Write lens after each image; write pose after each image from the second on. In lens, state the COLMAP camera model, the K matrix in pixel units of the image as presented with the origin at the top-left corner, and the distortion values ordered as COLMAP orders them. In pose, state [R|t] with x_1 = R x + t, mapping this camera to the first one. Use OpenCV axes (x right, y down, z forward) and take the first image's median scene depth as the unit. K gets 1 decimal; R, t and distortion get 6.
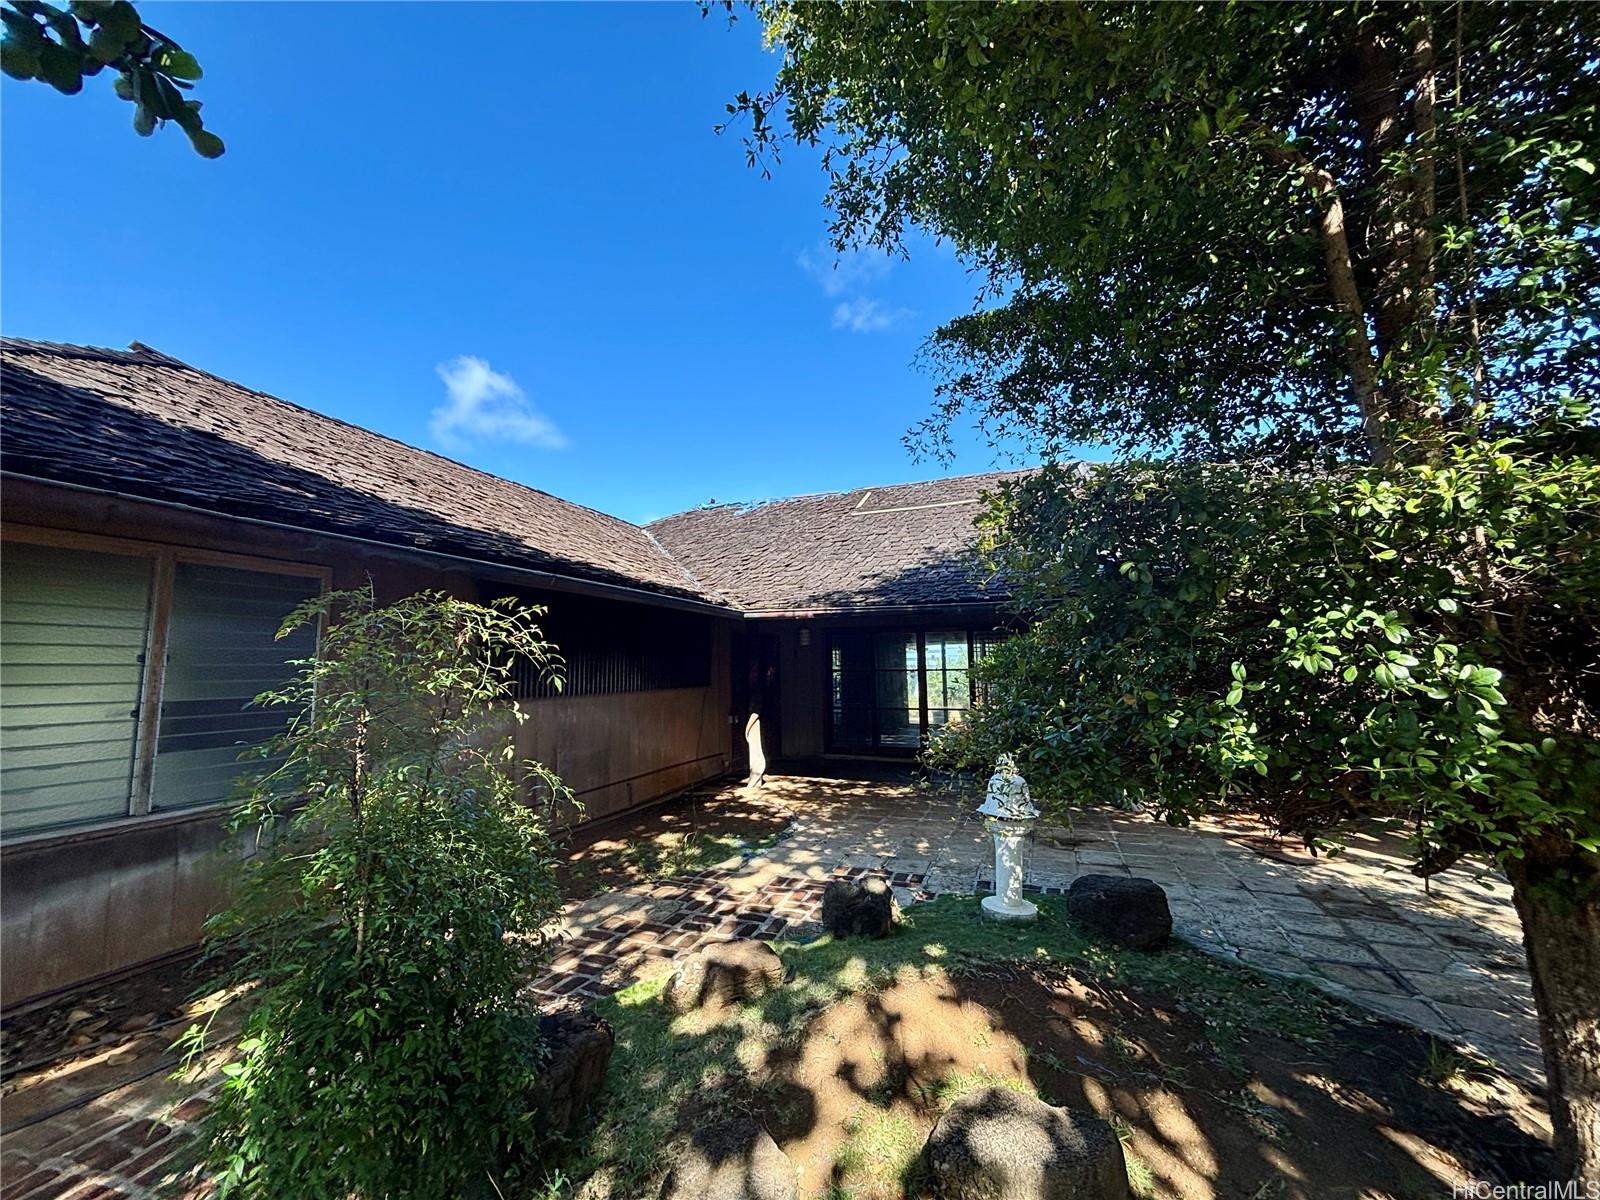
lens RADIAL K [[642.7, 0, 800.0], [0, 642.7, 600.0], [0, 0, 1]] dist [0.003102, 0.000828]
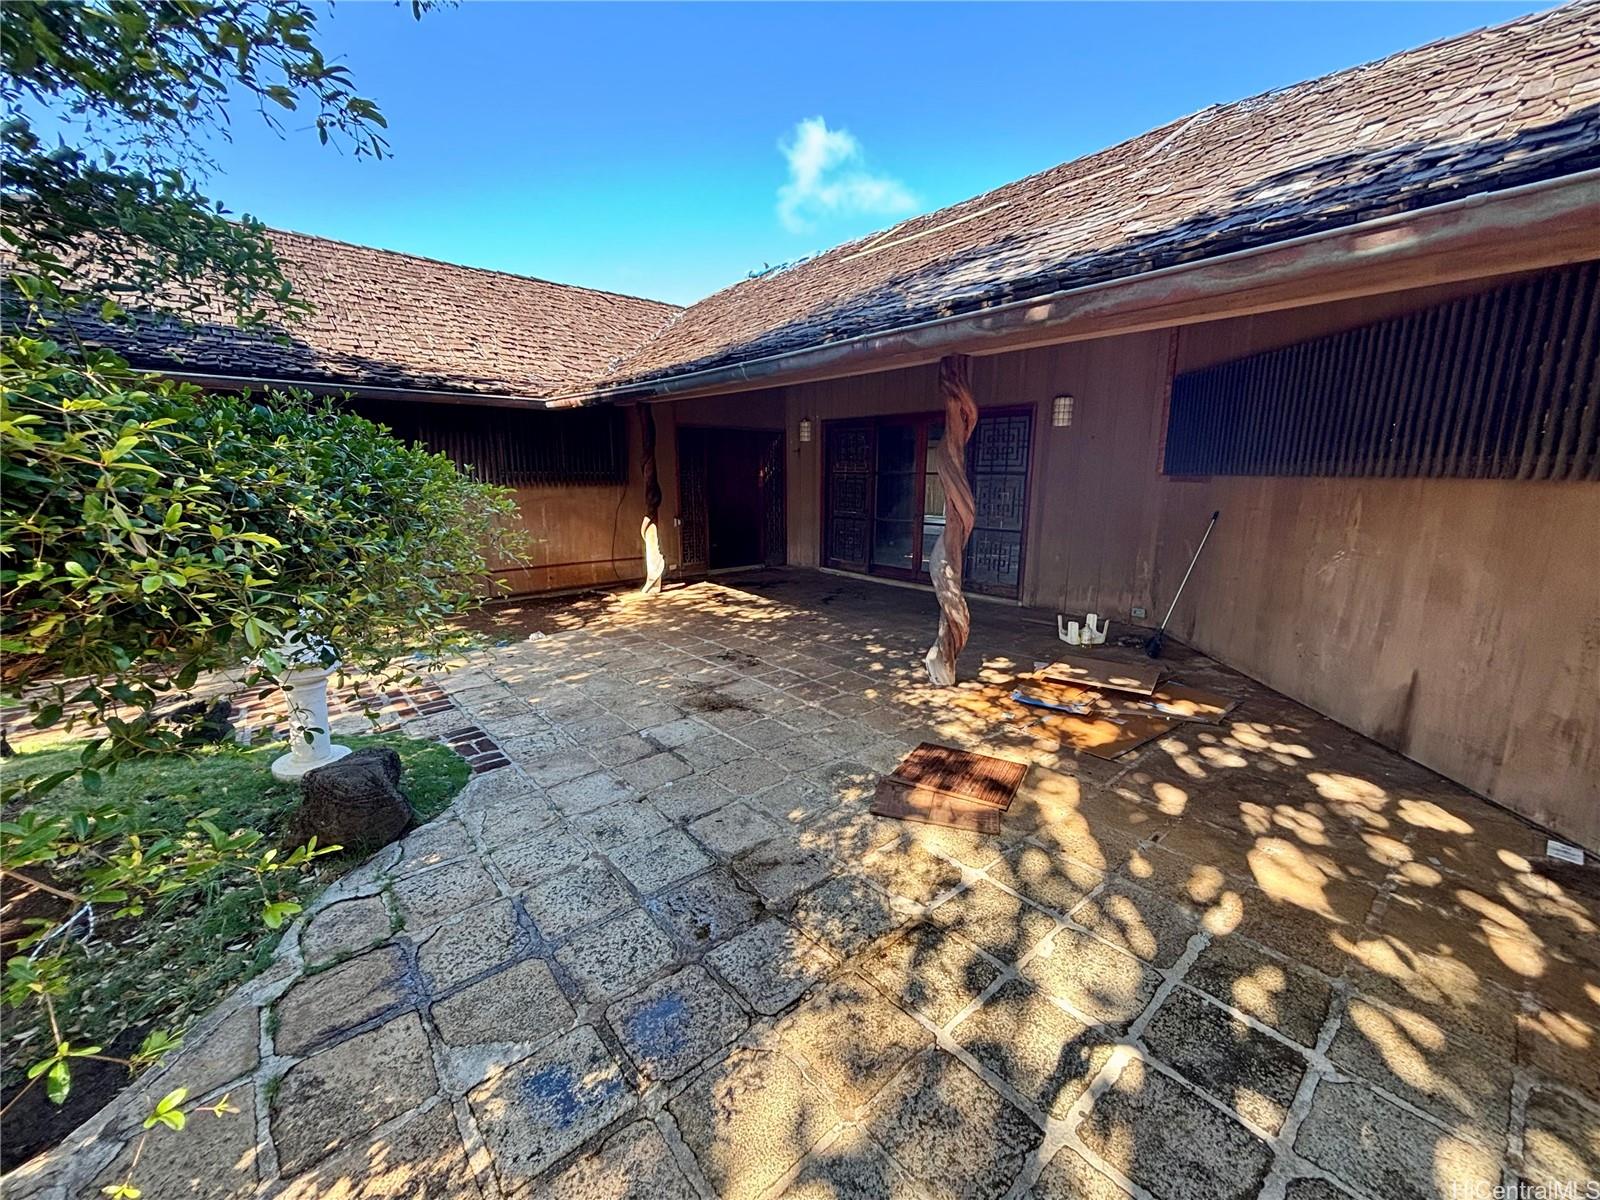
lens RADIAL K [[642.7, 0, 800.0], [0, 642.7, 600.0], [0, 0, 1]] dist [0.003102, 0.000828]
pose [[0.869171, 0.117775, -0.480282, 0.743960], [0.042909, 0.949600, 0.310515, 0.021484], [0.492646, -0.290499, 0.820311, 0.399706]]
